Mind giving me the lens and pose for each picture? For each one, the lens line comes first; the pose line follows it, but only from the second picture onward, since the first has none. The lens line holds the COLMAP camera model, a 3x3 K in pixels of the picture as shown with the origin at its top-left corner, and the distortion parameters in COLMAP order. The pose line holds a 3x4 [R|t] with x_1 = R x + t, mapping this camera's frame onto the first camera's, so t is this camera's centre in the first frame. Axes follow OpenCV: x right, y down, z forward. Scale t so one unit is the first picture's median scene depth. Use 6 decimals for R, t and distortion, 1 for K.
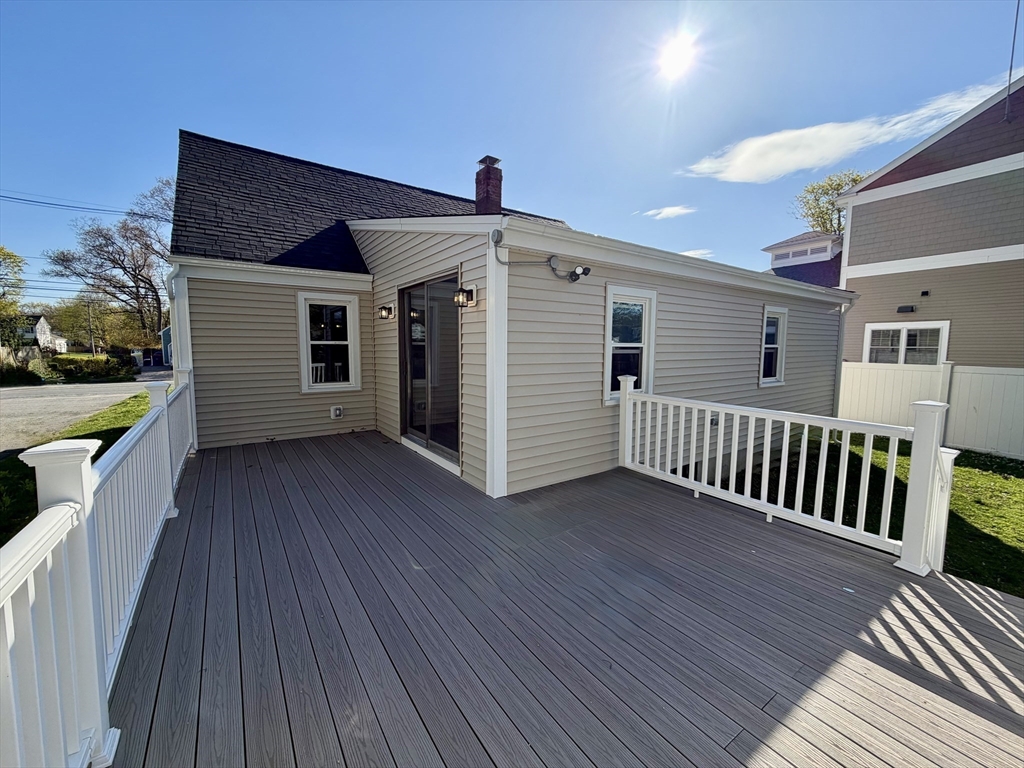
lens RADIAL K [[408.2, 0, 503.6], [0, 408.2, 383.4], [0, 0, 1]] dist [-0.000498, 0.000118]
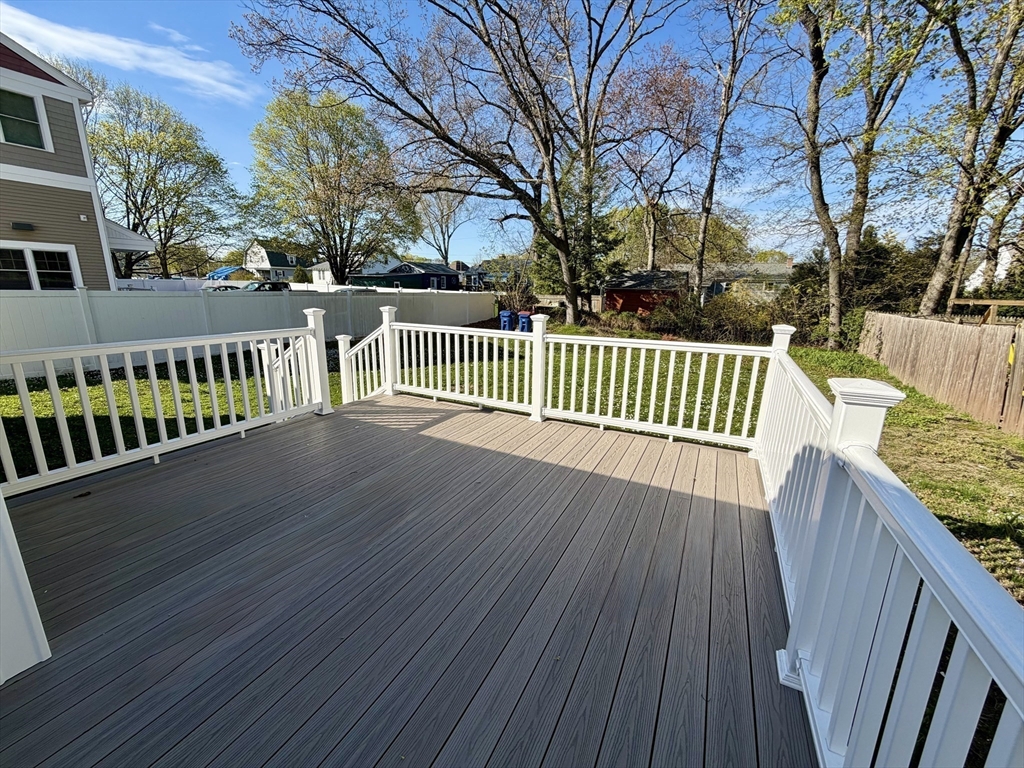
lens RADIAL K [[408.2, 0, 507.8], [0, 408.2, 383.2], [0, 0, 1]] dist [-0.000498, 0.000118]
pose [[-0.477358, -0.213846, 0.852291, -0.886011], [0.056959, 0.960365, 0.272864, -0.085076], [-0.876861, 0.178799, -0.446258, 1.286375]]
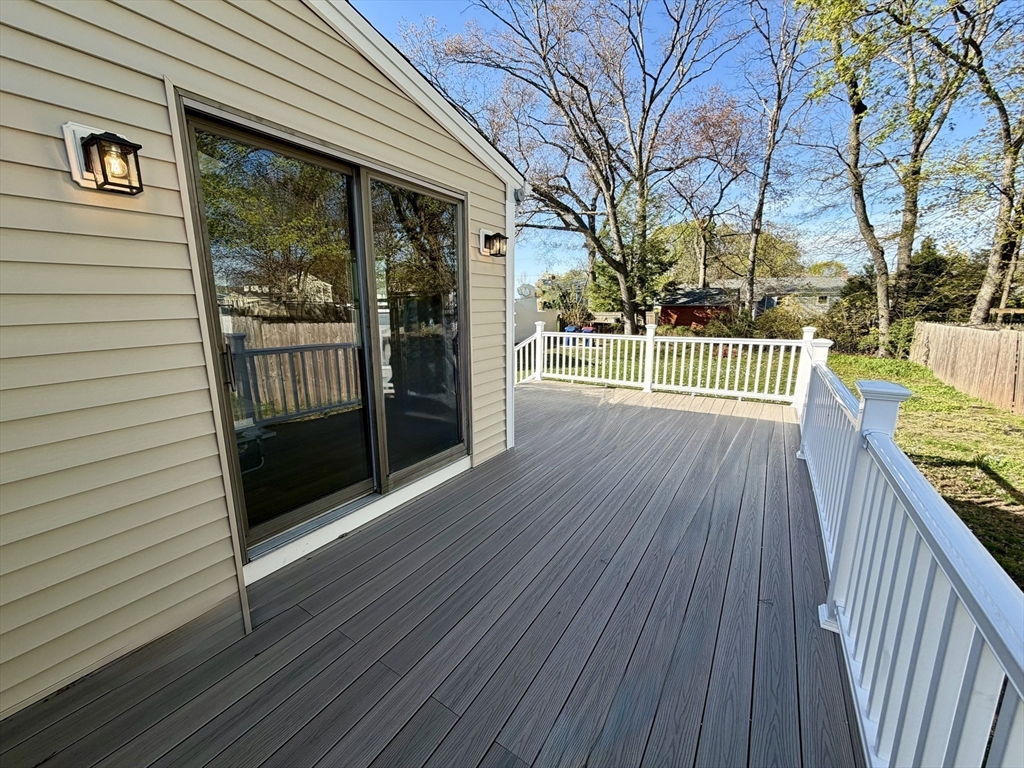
lens RADIAL K [[408.2, 0, 507.5], [0, 408.2, 383.1], [0, 0, 1]] dist [-0.000498, 0.000118]
pose [[-0.390261, -0.175706, 0.903783, -1.845073], [0.081413, 0.971191, 0.223965, -0.235396], [-0.917098, 0.160984, -0.364713, 2.650330]]
